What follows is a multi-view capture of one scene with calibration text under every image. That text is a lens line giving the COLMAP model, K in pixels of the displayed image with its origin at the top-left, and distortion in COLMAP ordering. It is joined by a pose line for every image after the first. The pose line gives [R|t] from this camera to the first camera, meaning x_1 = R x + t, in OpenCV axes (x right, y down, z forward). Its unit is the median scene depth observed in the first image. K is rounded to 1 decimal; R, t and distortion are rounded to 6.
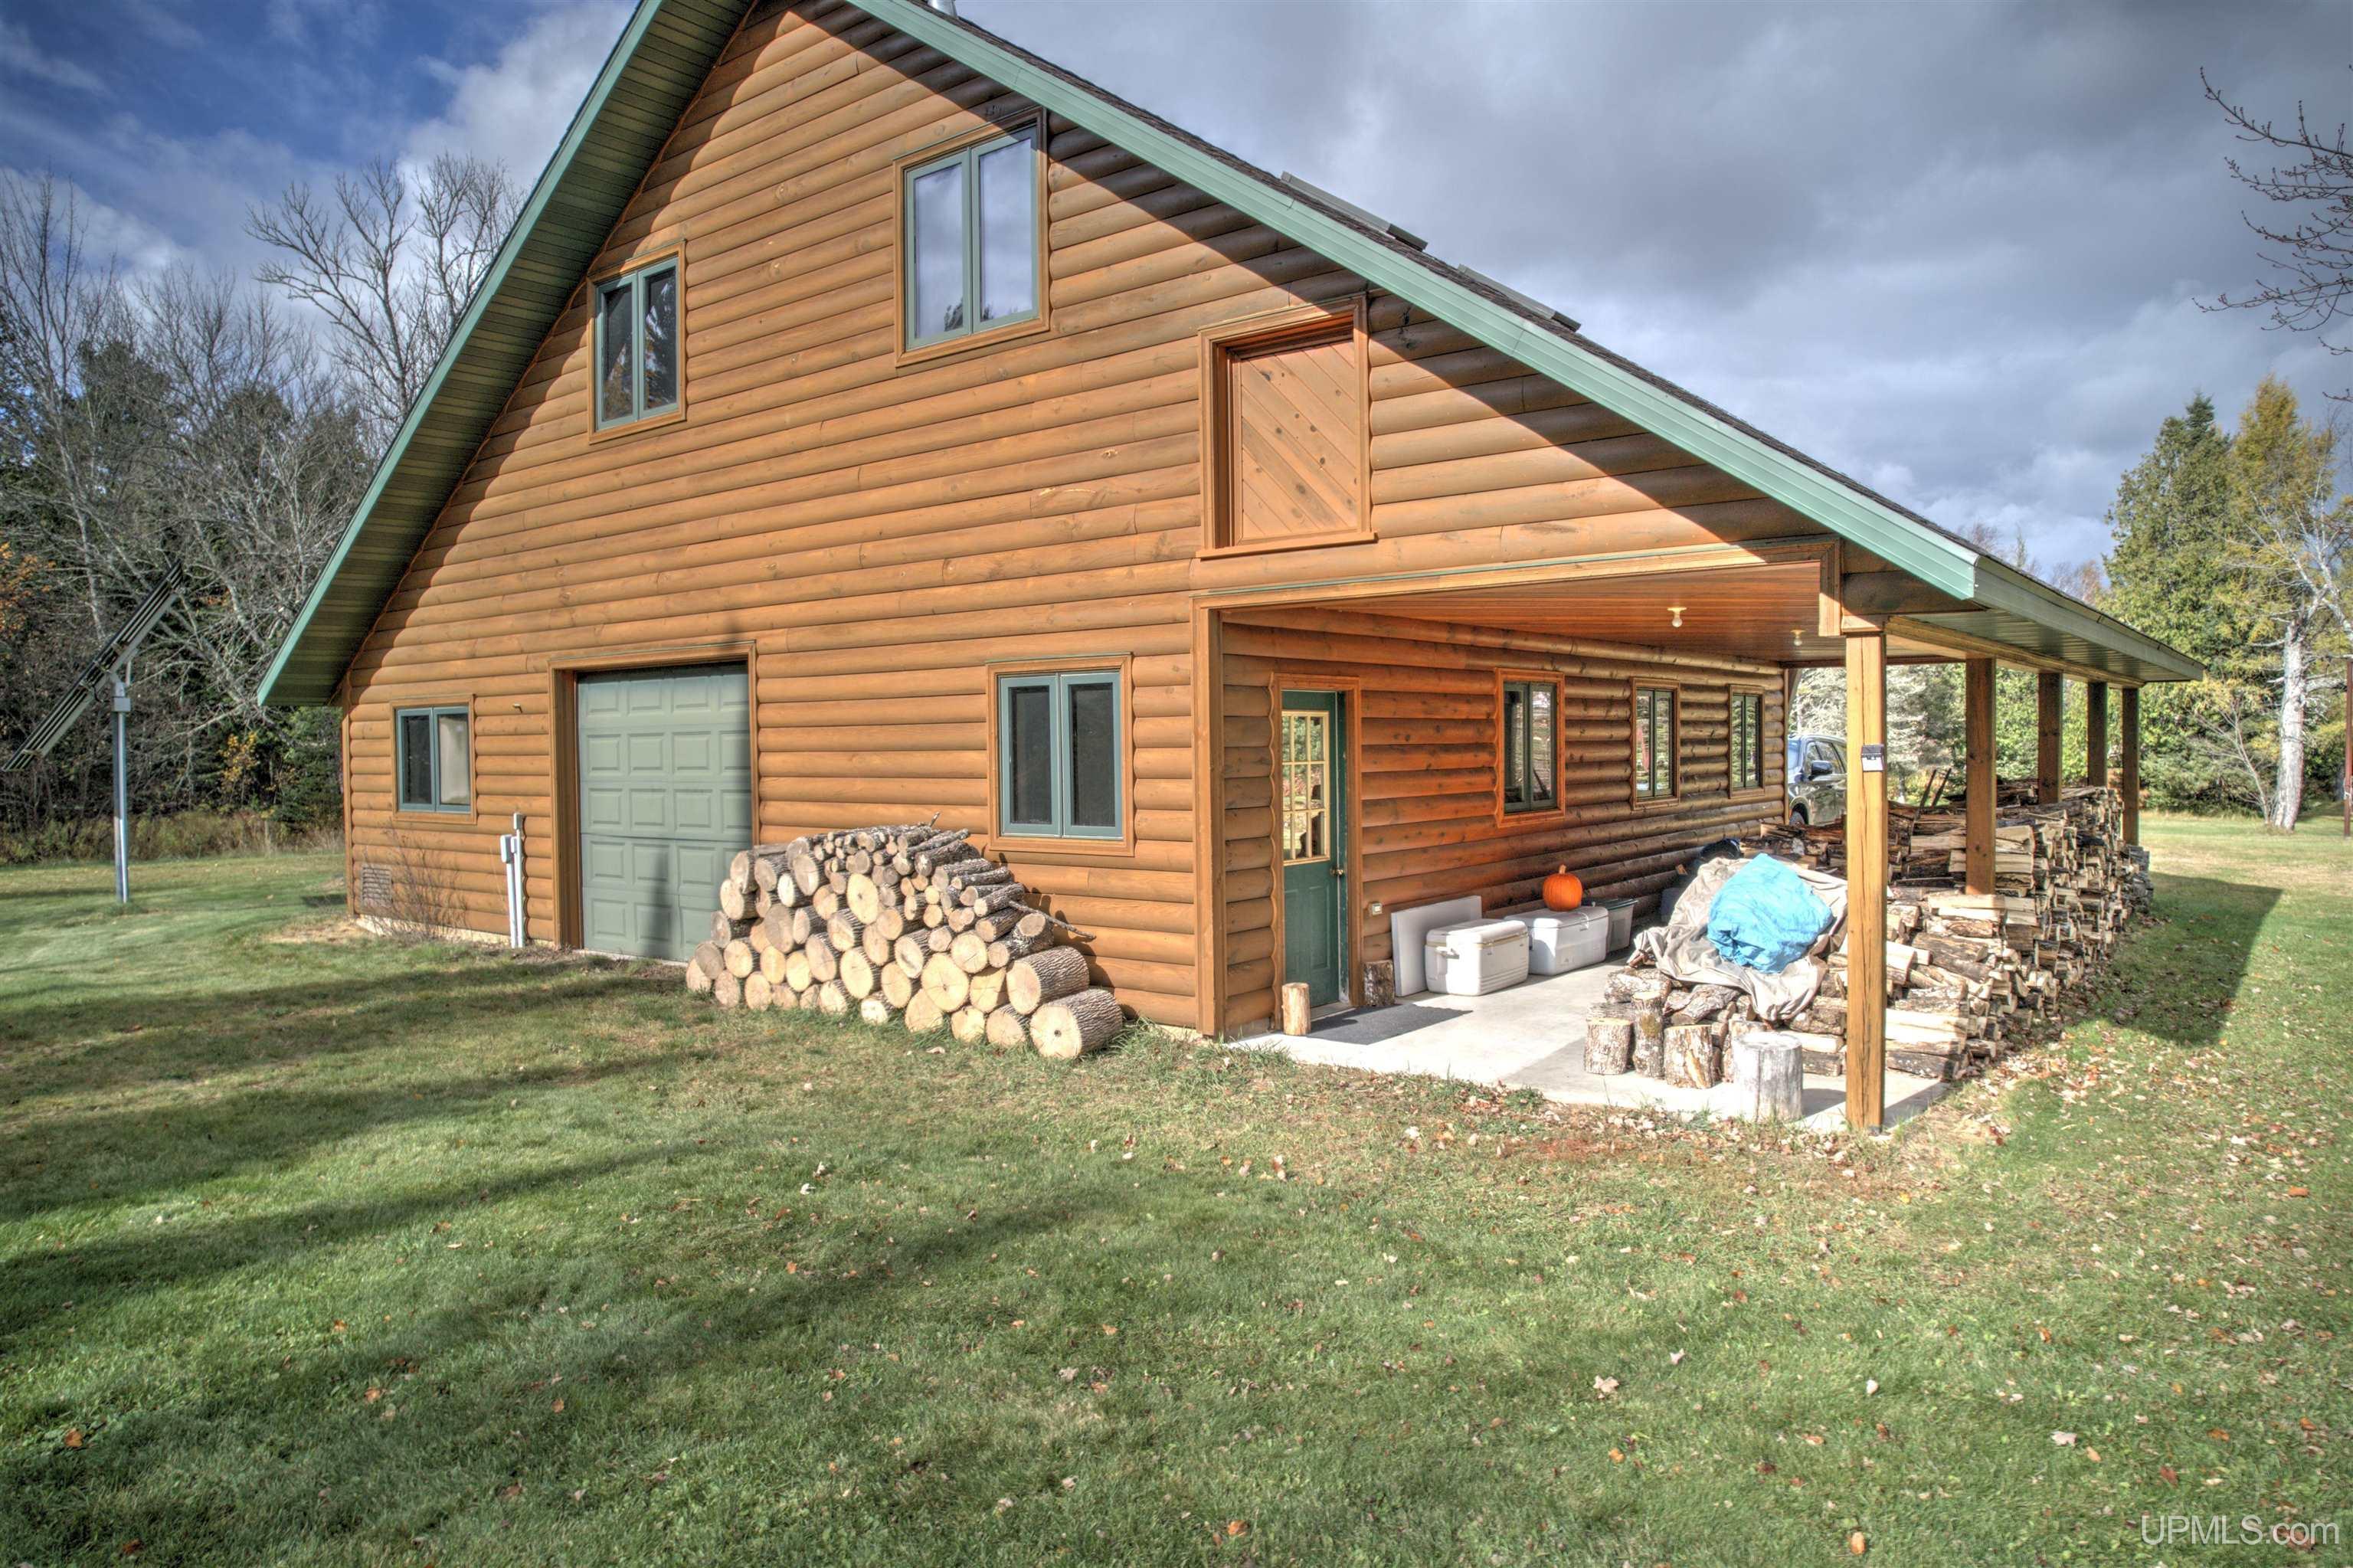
lens RADIAL K [[1463.4, 0, 1176.5], [0, 1463.4, 784.0], [0, 0, 1]] dist [-0.004385, -0.000970]
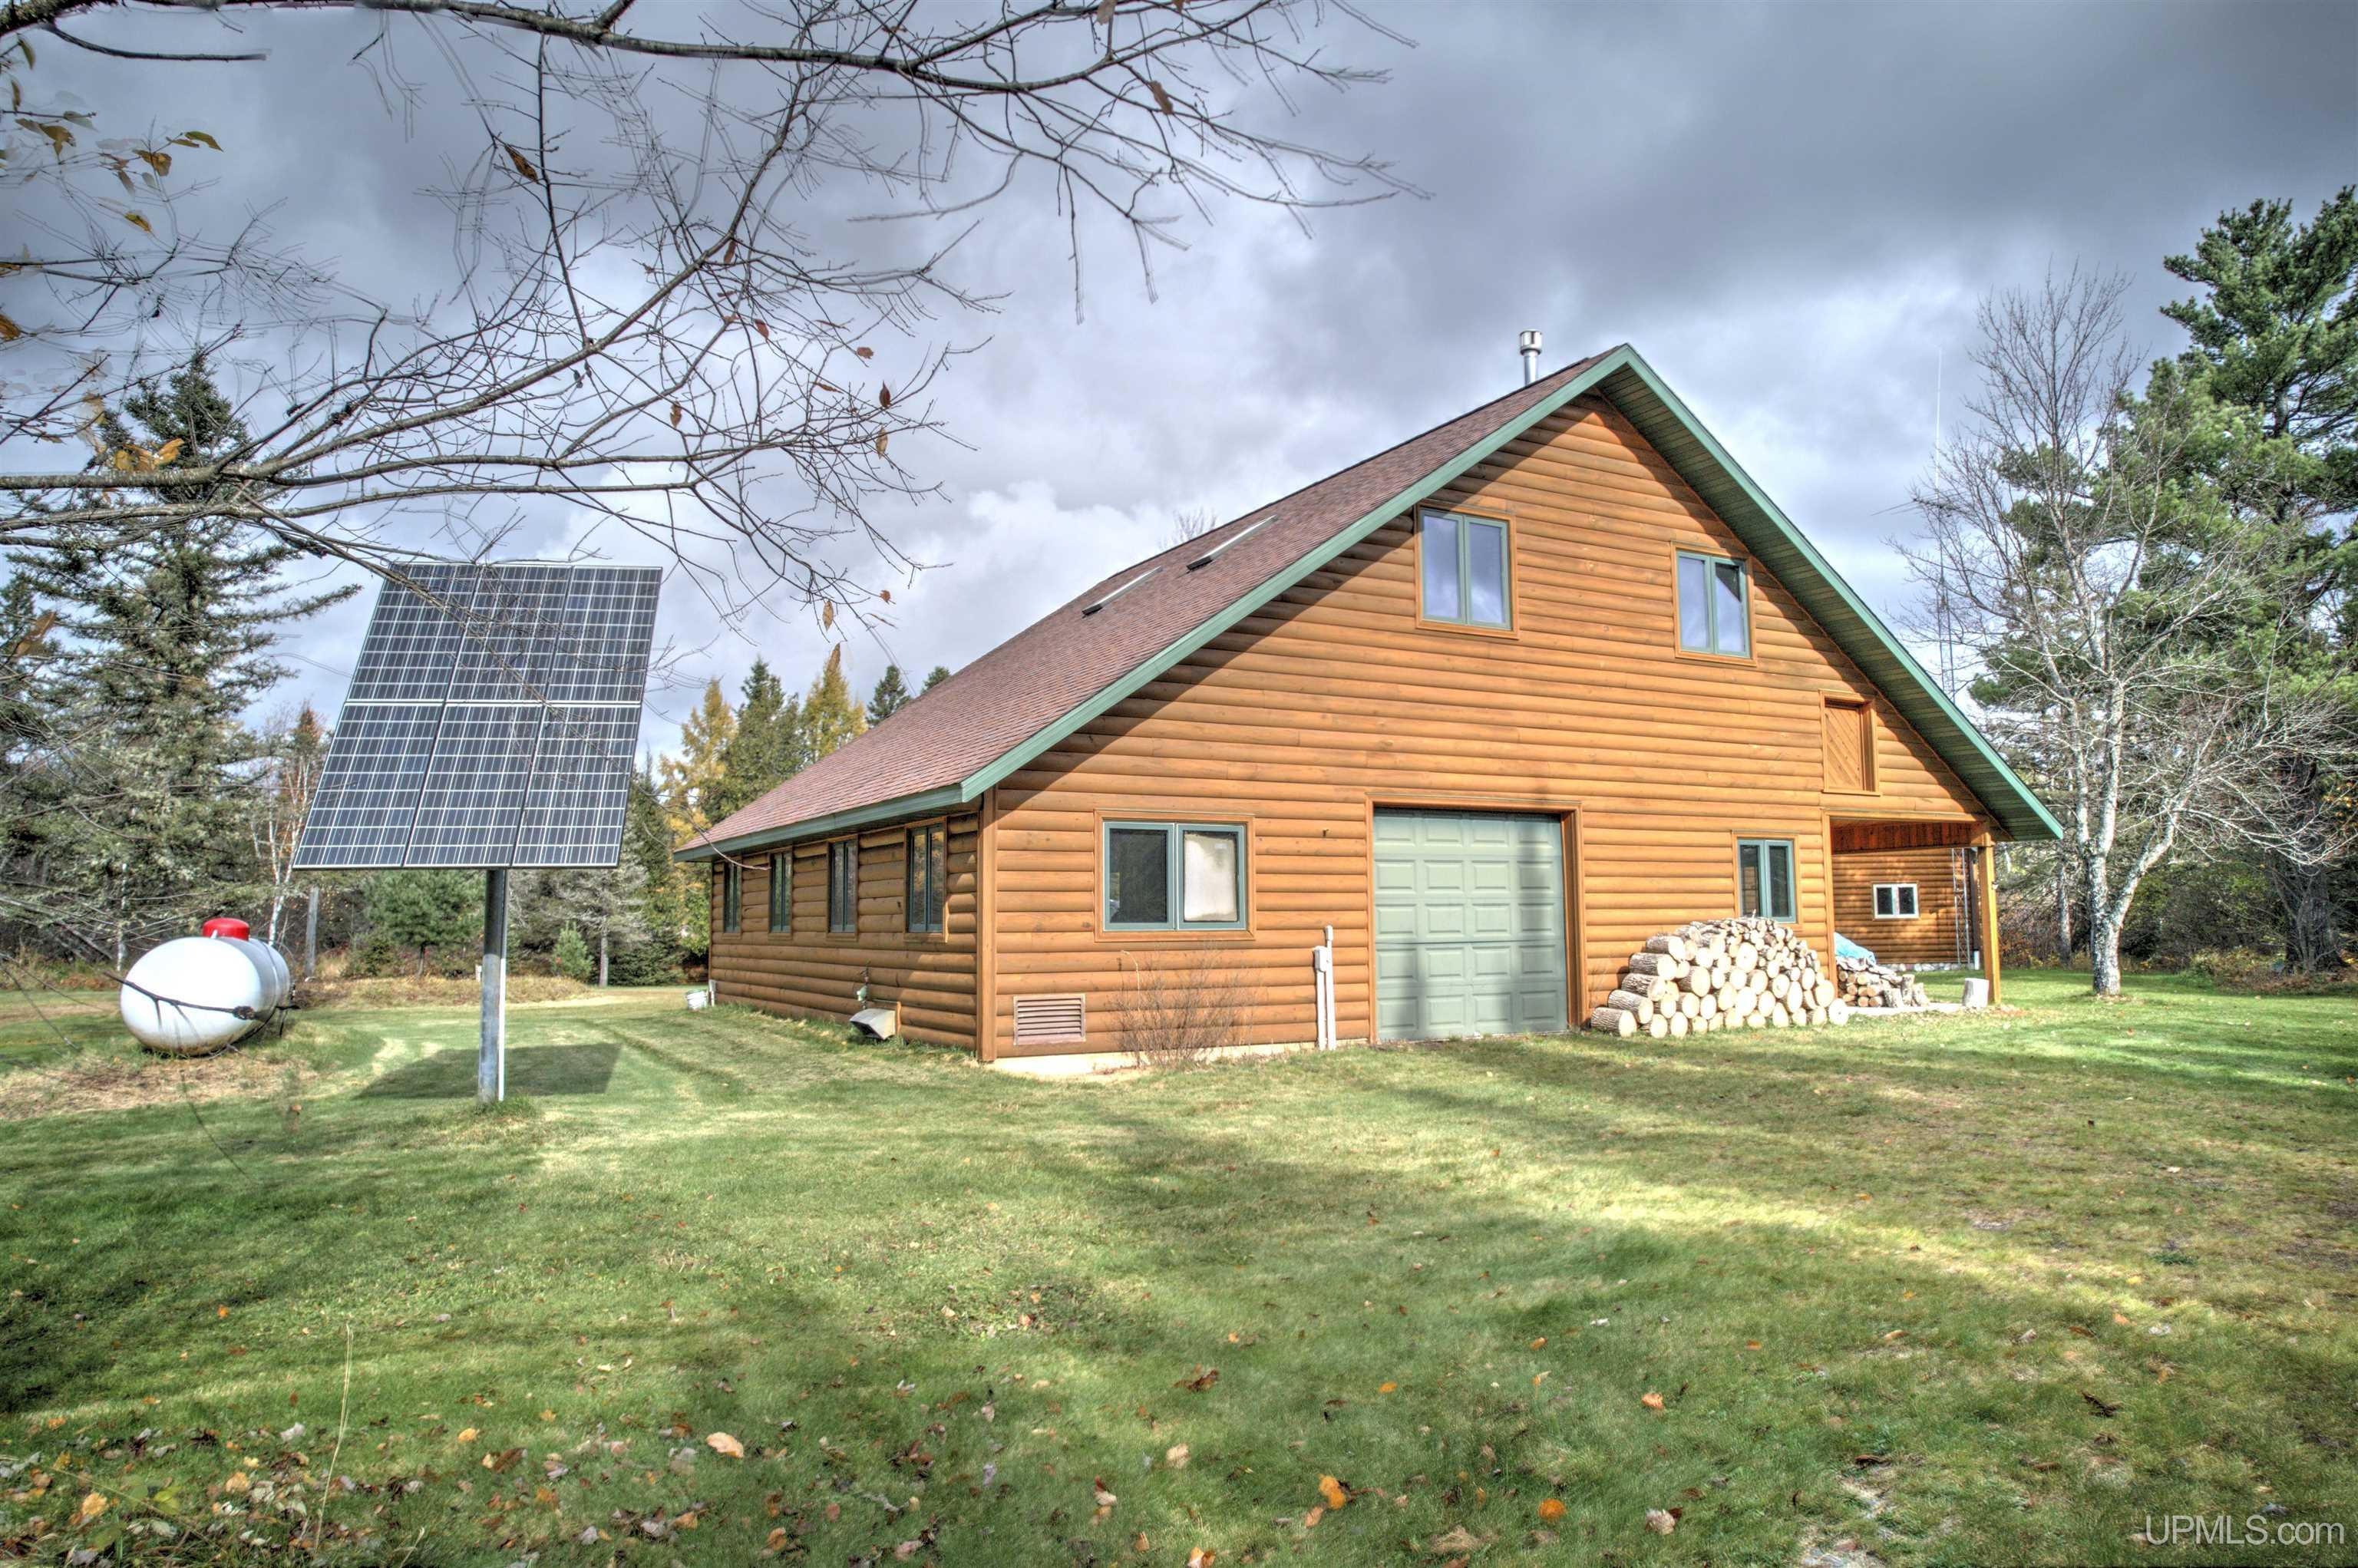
lens RADIAL K [[1466.4, 0, 1179.0], [0, 1466.4, 784.0], [0, 0, 1]] dist [-0.004385, -0.000970]
pose [[0.395078, 0.087190, 0.914500, -1.921180], [0.020579, 0.994396, -0.103698, 0.032660], [-0.918417, 0.059788, 0.391070, 0.833140]]
